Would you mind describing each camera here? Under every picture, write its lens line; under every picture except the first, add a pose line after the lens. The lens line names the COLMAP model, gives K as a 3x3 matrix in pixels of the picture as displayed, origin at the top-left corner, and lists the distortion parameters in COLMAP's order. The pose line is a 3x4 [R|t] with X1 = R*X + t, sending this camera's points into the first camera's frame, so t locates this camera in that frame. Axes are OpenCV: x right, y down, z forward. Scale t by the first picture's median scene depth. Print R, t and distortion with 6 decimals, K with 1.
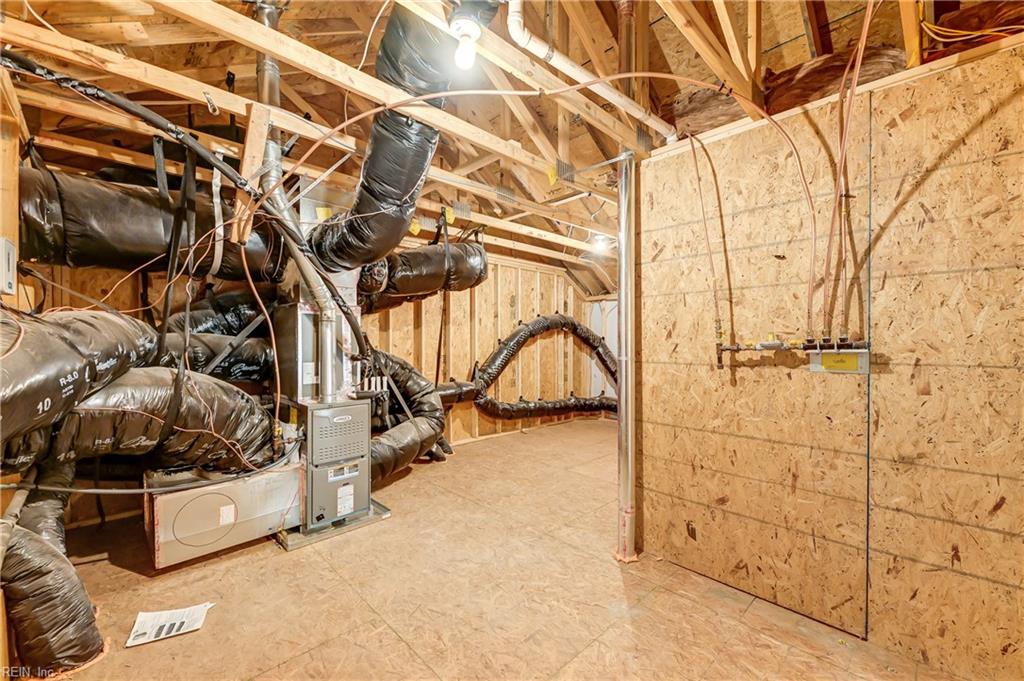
lens RADIAL K [[405.4, 0, 511.1], [0, 405.4, 344.5], [0, 0, 1]] dist [0.002089, 0.000016]
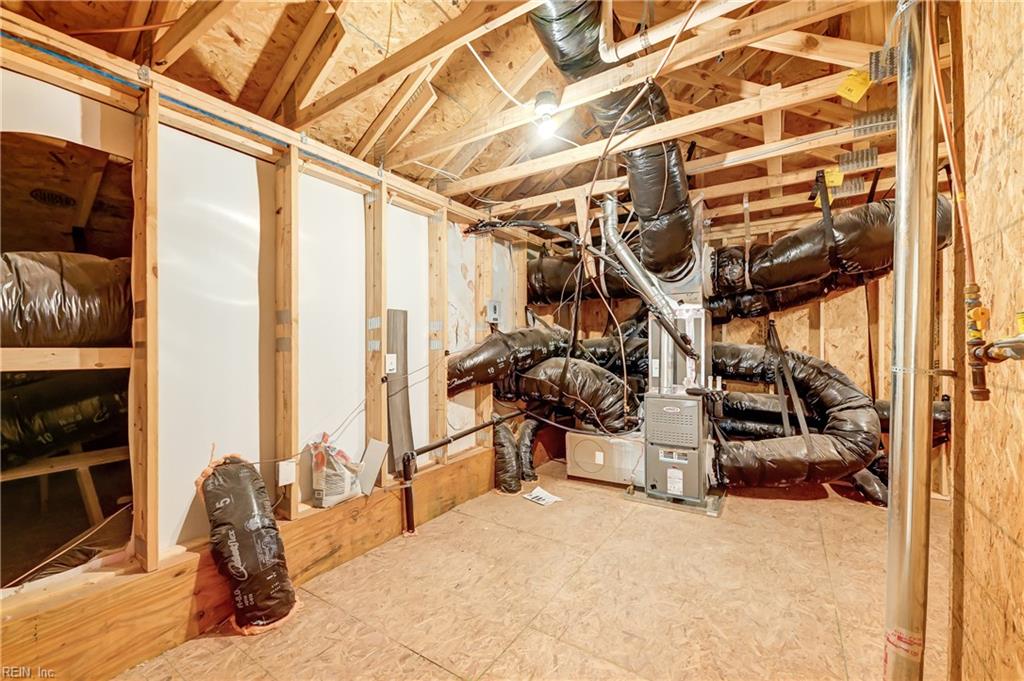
lens RADIAL K [[405.4, 0, 510.3], [0, 405.4, 344.6], [0, 0, 1]] dist [0.002089, 0.000016]
pose [[0.224452, 0.000104, -0.974485, 0.608640], [-0.000781, 1.000000, -0.000073, 0.001050], [0.974485, 0.000778, 0.224452, 0.304758]]
